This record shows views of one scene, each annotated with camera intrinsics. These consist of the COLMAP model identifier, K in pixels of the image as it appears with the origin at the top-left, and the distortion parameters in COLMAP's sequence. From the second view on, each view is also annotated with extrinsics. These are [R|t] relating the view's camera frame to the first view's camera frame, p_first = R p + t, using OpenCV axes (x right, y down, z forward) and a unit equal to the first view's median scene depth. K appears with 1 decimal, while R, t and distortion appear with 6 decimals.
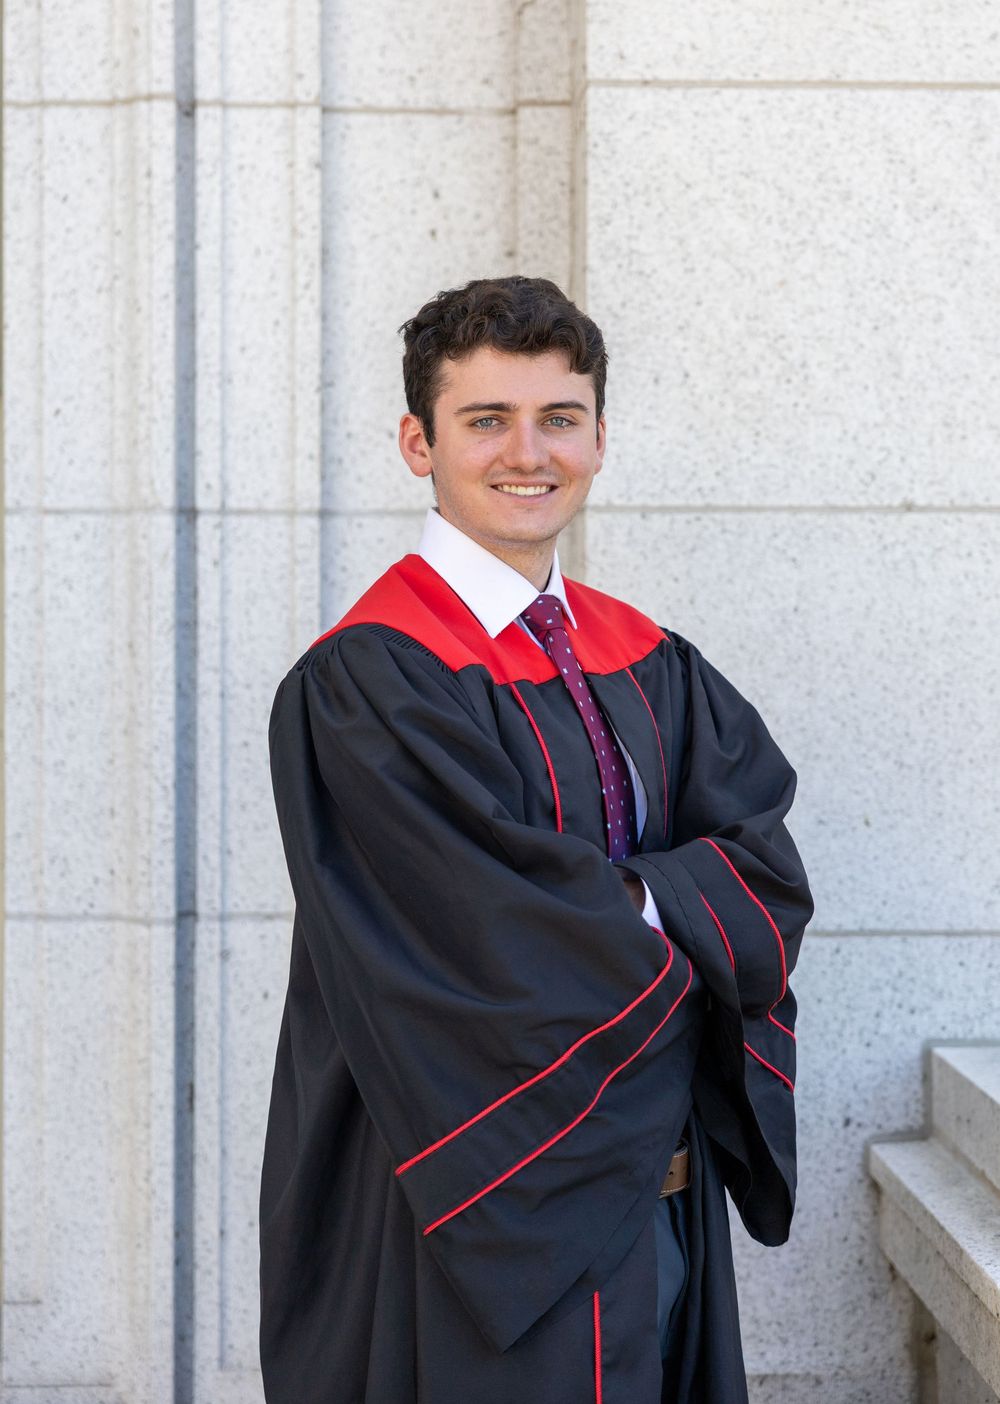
lens RADIAL K [[3253.9, 0, 500.0], [0, 3253.9, 702.0], [0, 0, 1]] dist [-0.005766, 0.786664]
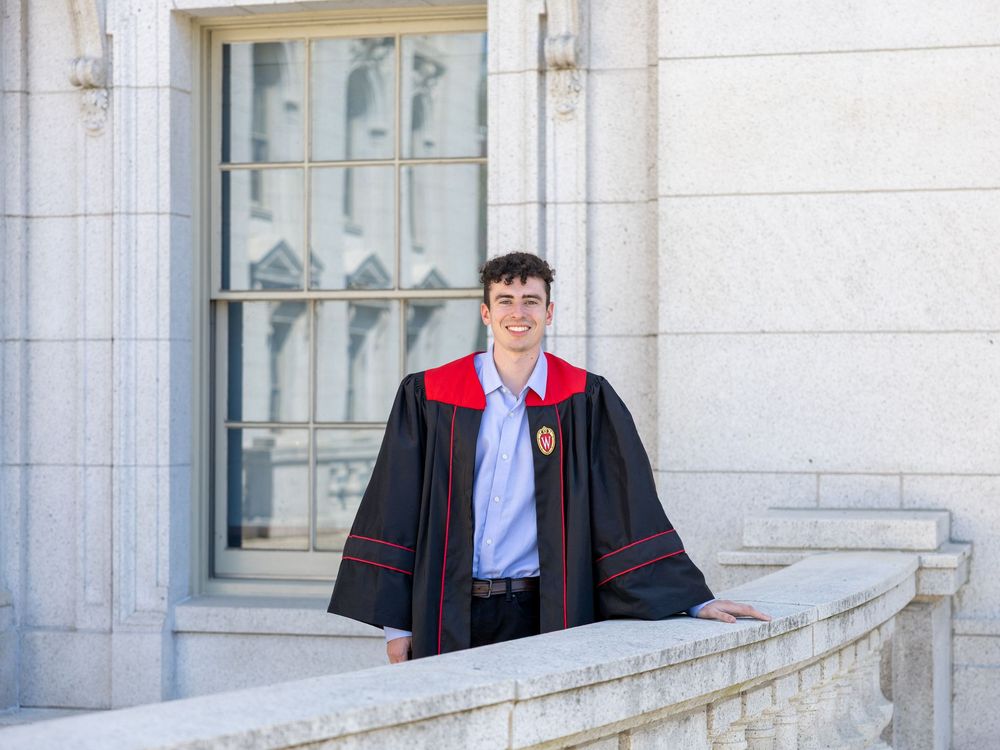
lens RADIAL K [[1962.9, 0, 500.0], [0, 1962.9, 375.0], [0, 0, 1]] dist [0.010347, -0.038832]
pose [[0.960997, -0.007445, -0.276460, 0.395815], [-0.002489, 0.999364, -0.035564, 0.046156], [0.276549, 0.034865, 0.960367, -0.825761]]
